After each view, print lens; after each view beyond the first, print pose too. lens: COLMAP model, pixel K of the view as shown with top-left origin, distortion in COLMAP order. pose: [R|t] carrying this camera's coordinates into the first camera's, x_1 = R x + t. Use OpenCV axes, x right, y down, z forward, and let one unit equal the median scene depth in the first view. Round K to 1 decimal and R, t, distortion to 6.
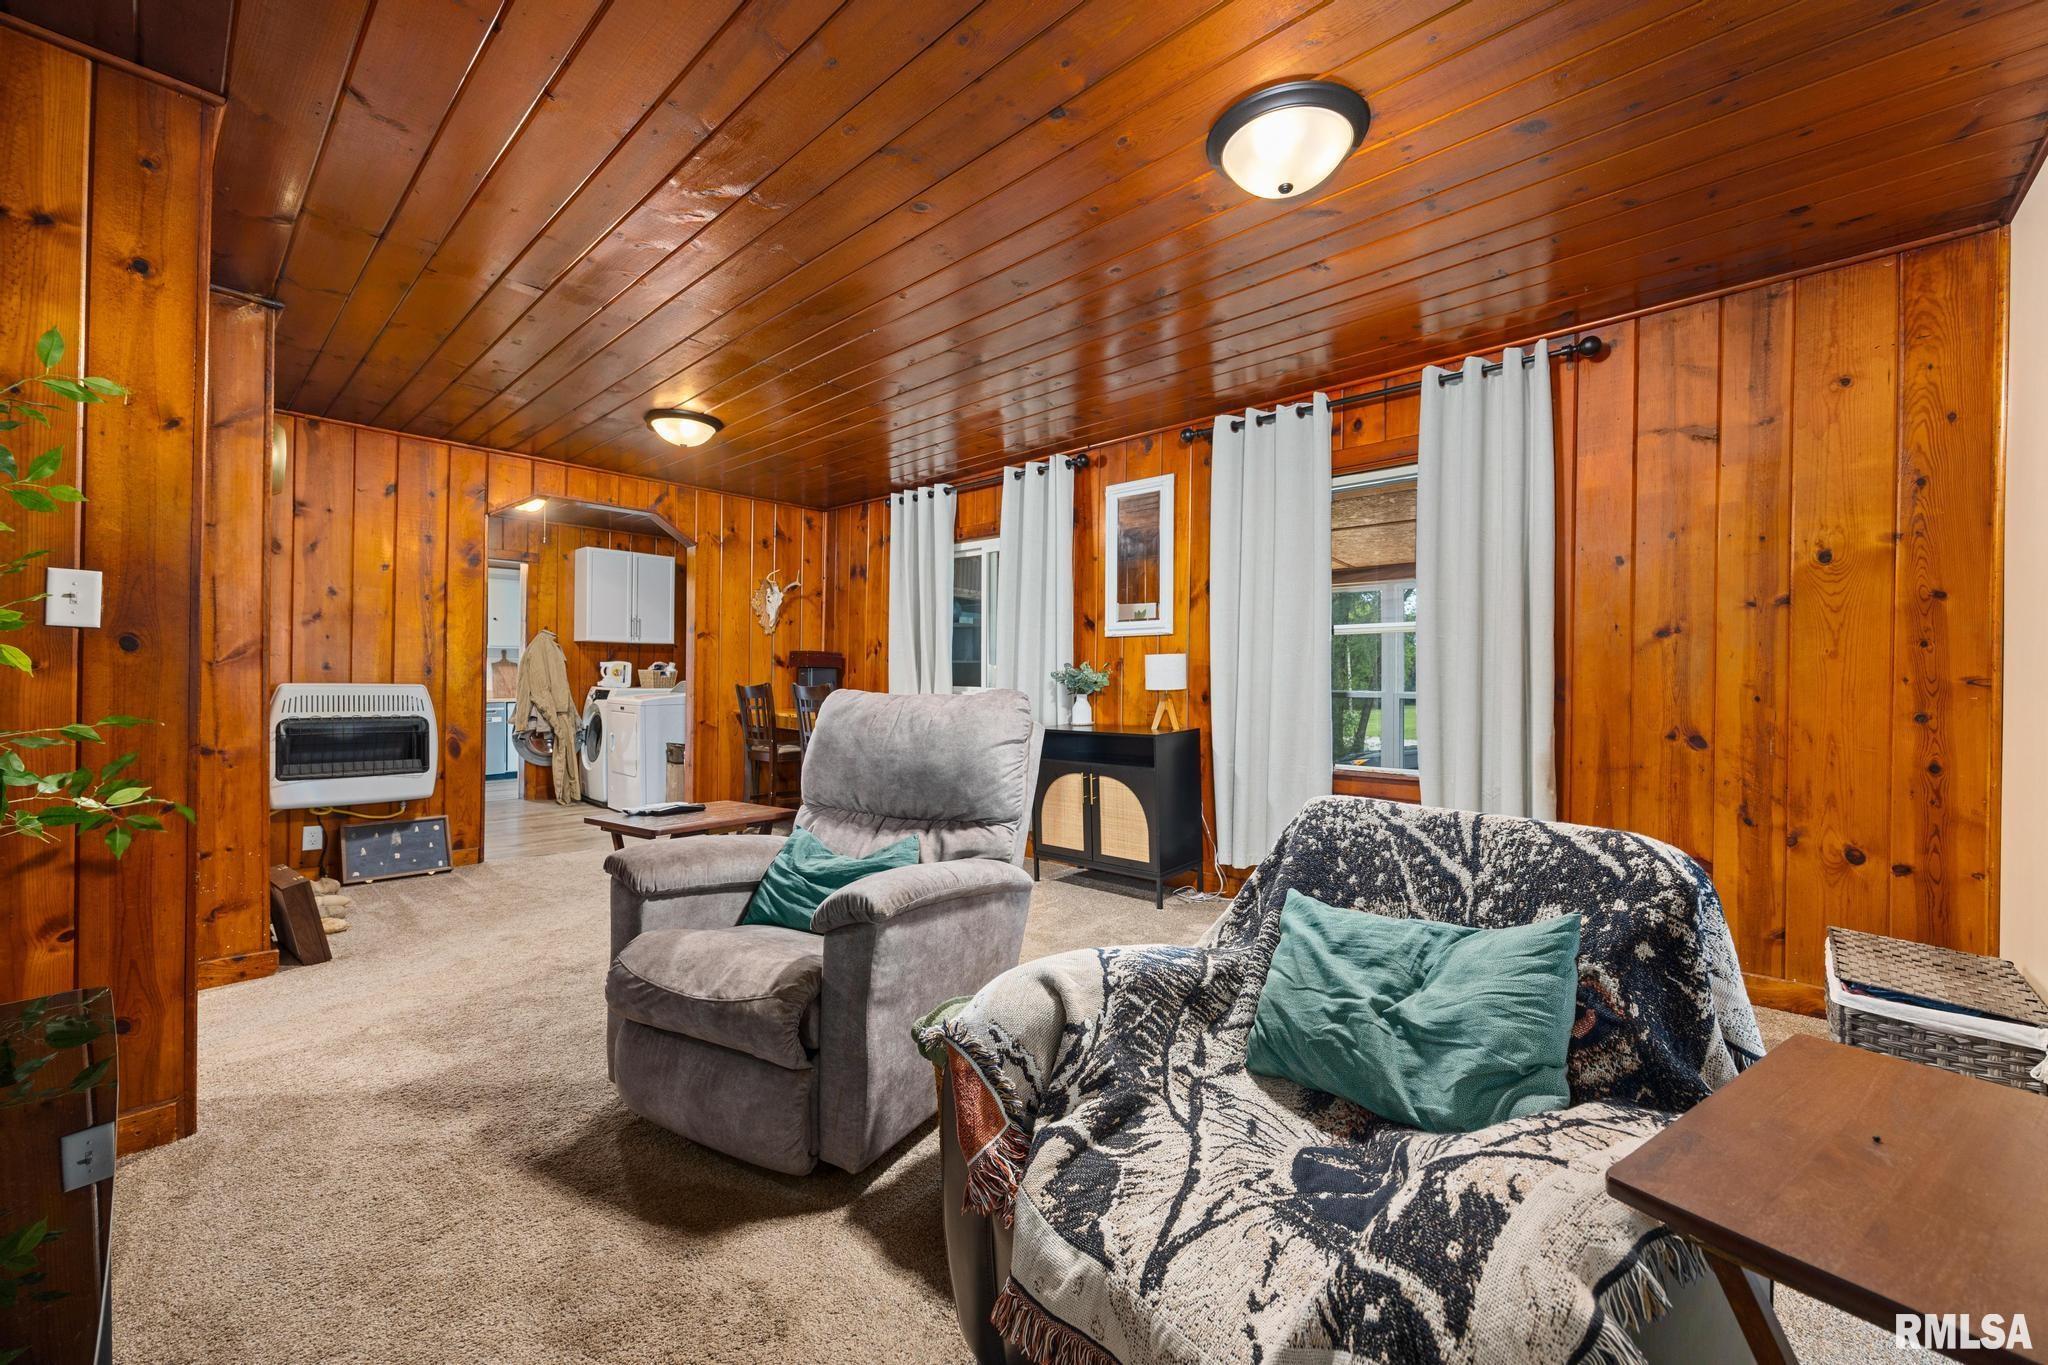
lens RADIAL K [[801.4, 0, 1024.5], [0, 801.4, 682.3], [0, 0, 1]] dist [-0.003098, -0.000206]
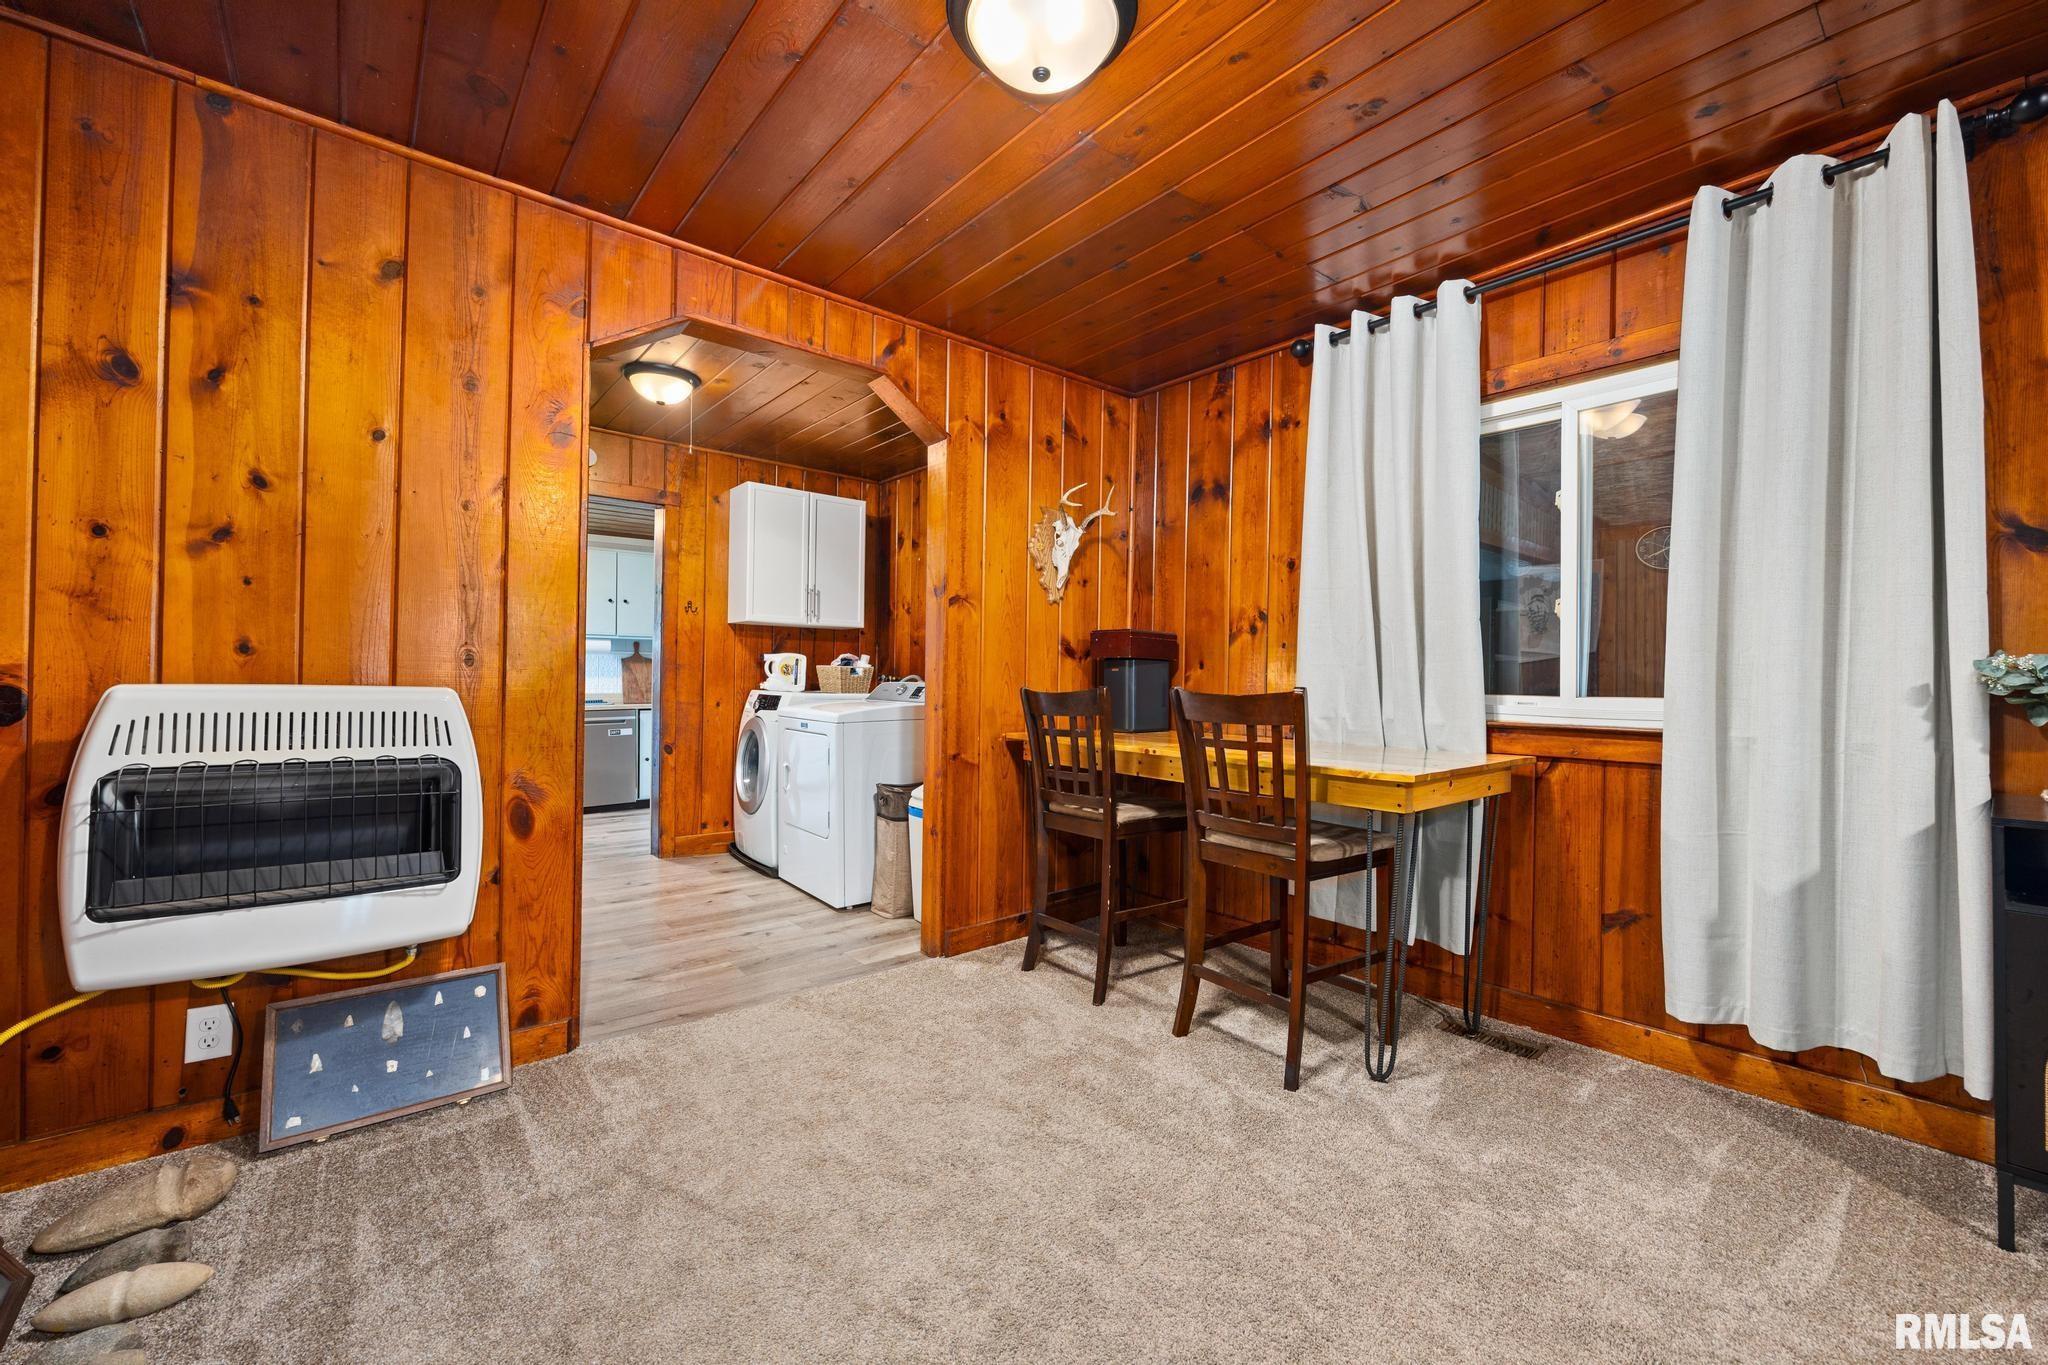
lens RADIAL K [[801.4, 0, 1026.7], [0, 801.4, 680.5], [0, 0, 1]] dist [-0.003098, -0.000206]
pose [[0.991580, 0.002987, -0.129461, -0.296645], [-0.003646, 0.999982, -0.004854, -0.000334], [0.129444, 0.005285, 0.991573, 0.478346]]
